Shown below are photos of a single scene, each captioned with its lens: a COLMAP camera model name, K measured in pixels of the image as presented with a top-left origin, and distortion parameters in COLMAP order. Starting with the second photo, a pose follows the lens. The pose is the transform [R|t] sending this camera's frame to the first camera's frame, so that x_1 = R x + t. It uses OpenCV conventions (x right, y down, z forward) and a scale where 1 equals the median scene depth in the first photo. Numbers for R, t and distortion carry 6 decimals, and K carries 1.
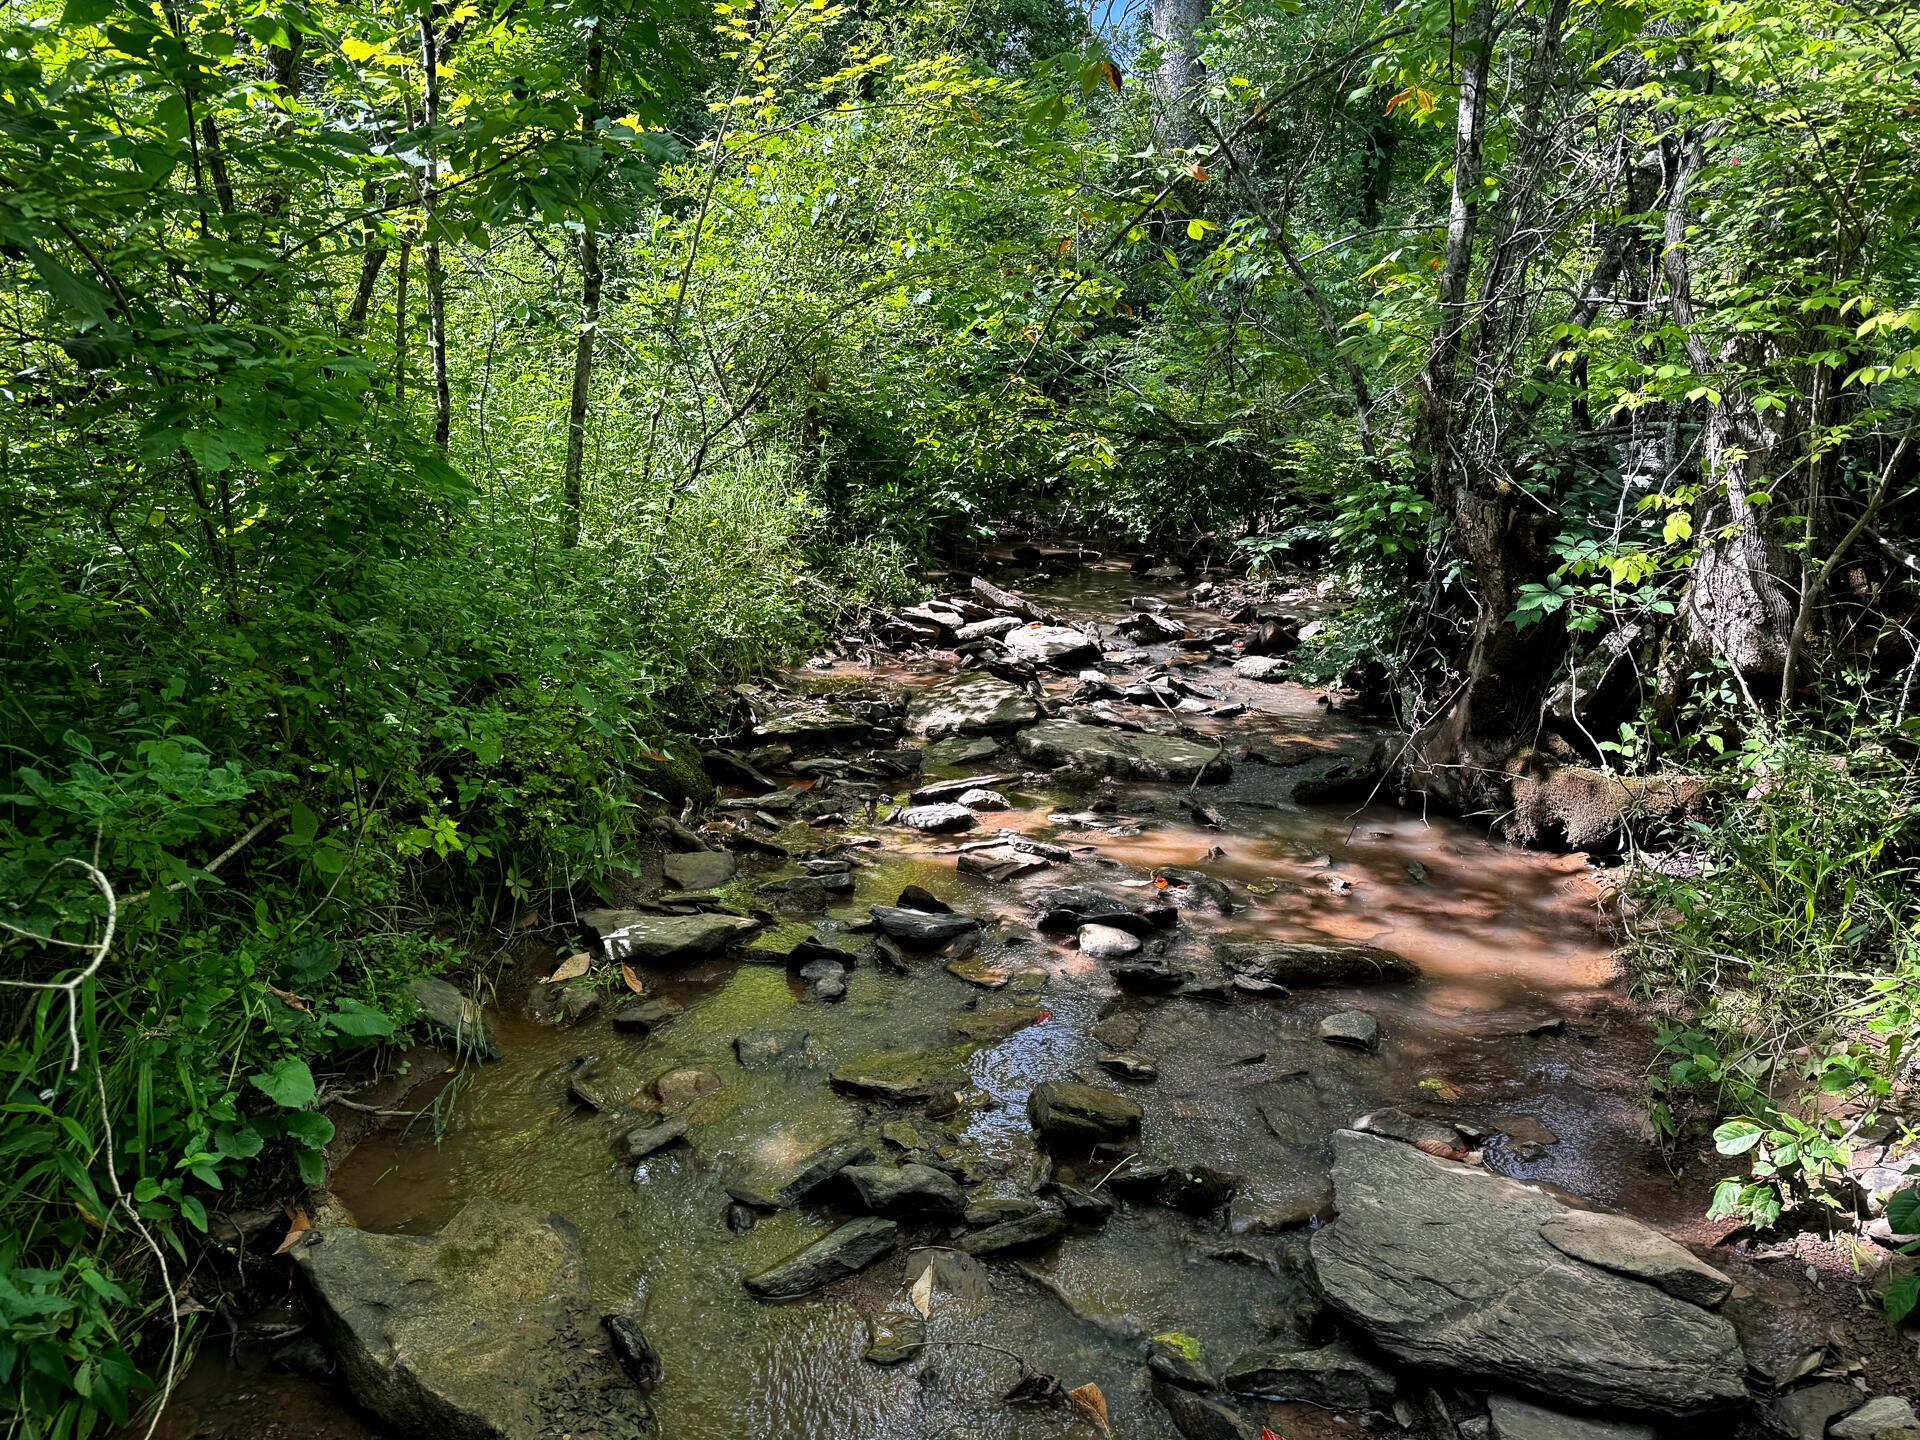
lens RADIAL K [[1371.9, 0, 951.6], [0, 1371.9, 725.7], [0, 0, 1]] dist [0.189958, -0.323639]
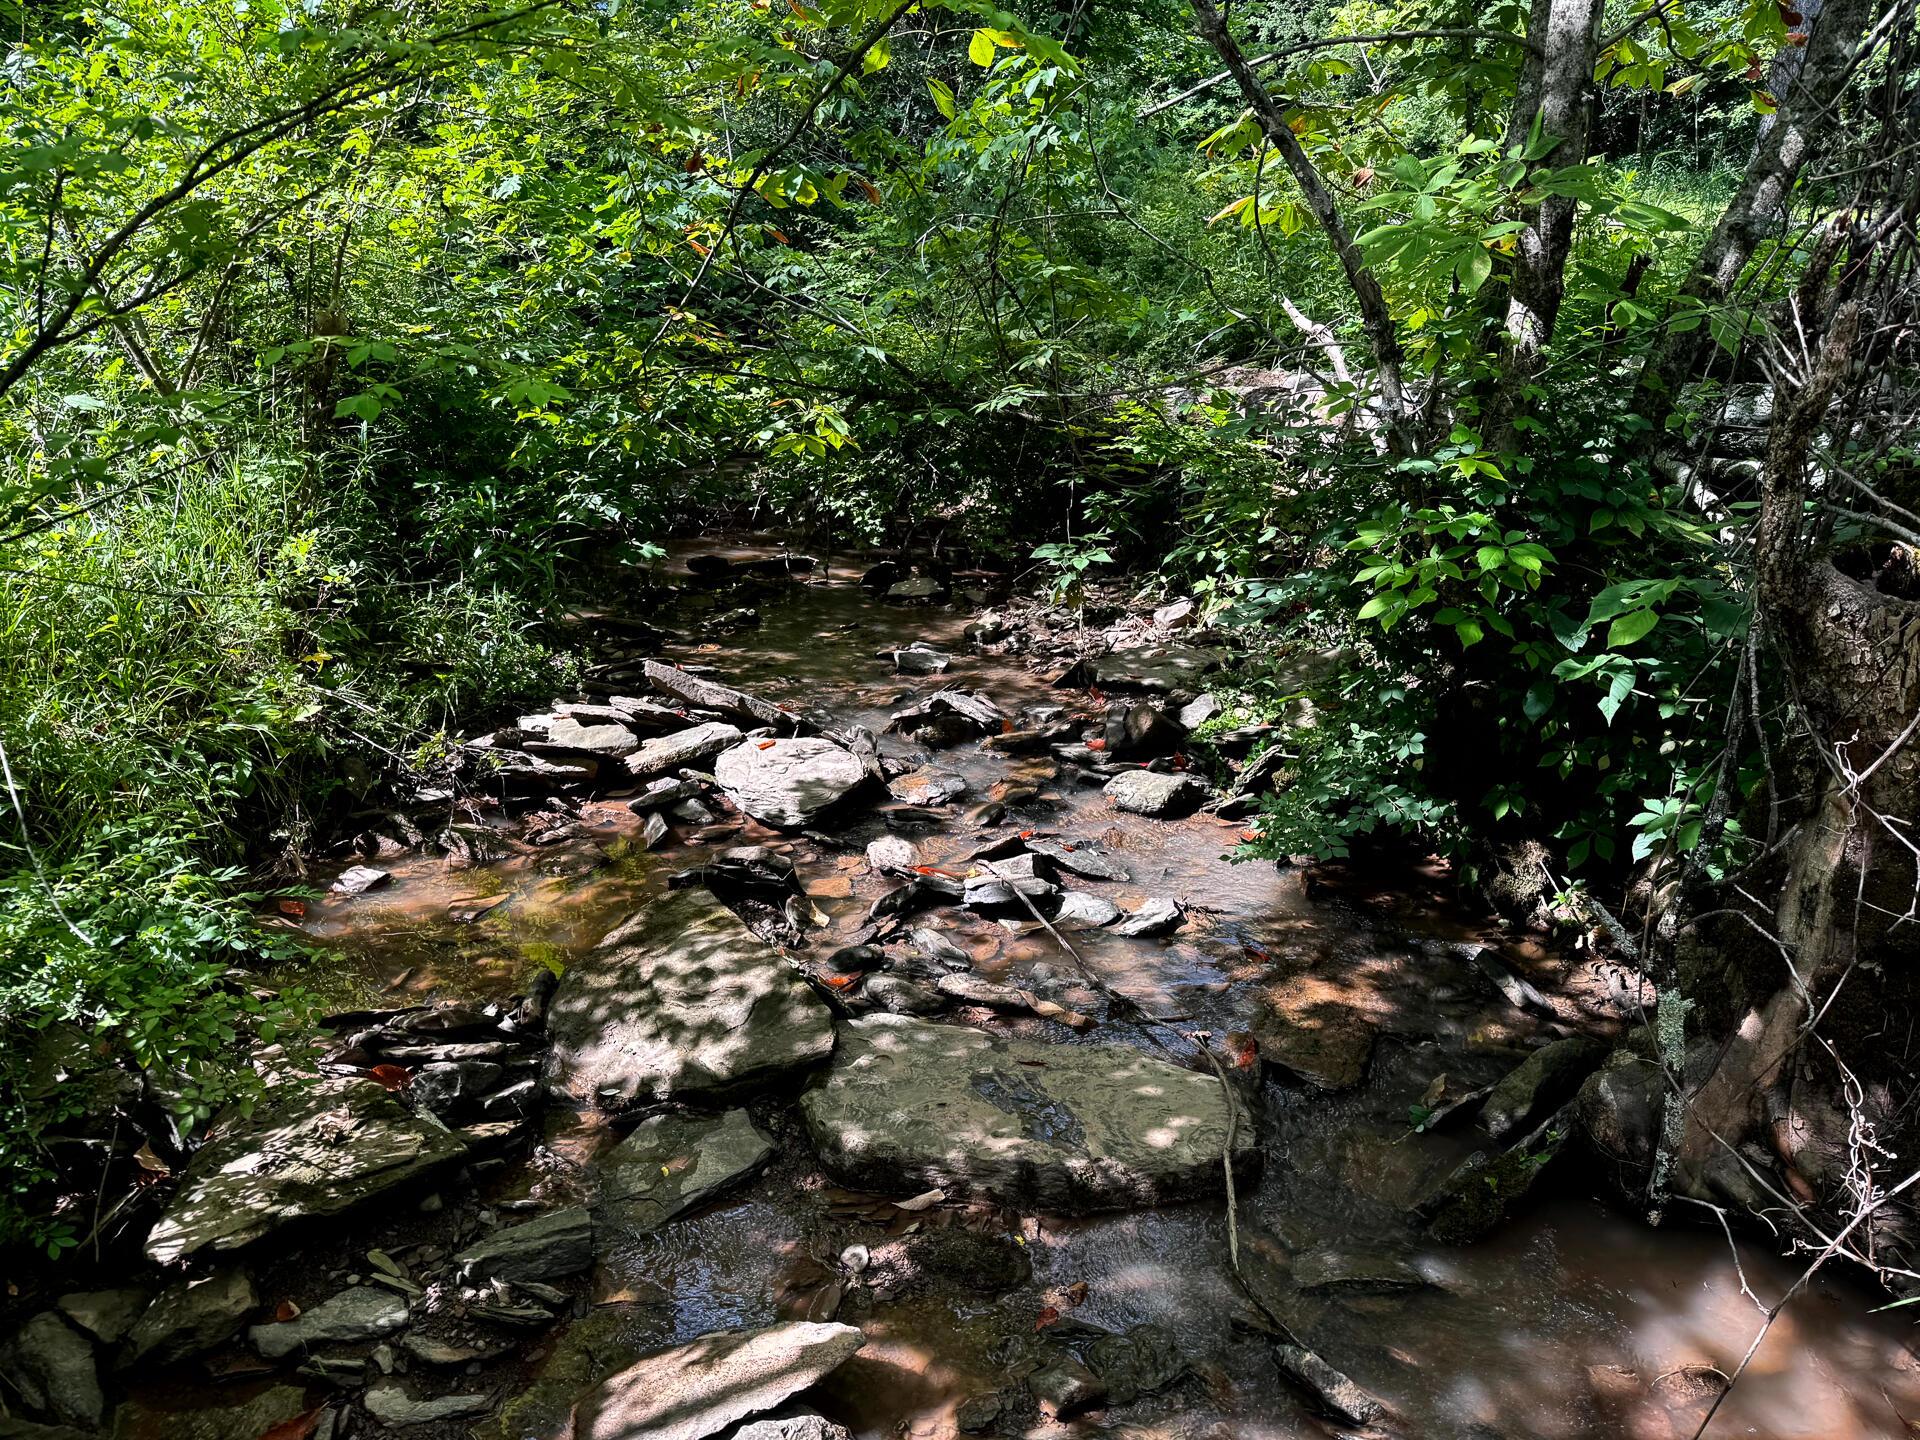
lens RADIAL K [[1371.9, 0, 951.6], [0, 1371.9, 725.7], [0, 0, 1]] dist [0.189958, -0.323639]
pose [[0.966203, -0.099858, 0.237656, -0.002784], [0.087639, 0.994254, 0.061462, -0.168598], [-0.242428, -0.038557, 0.969403, 0.634307]]
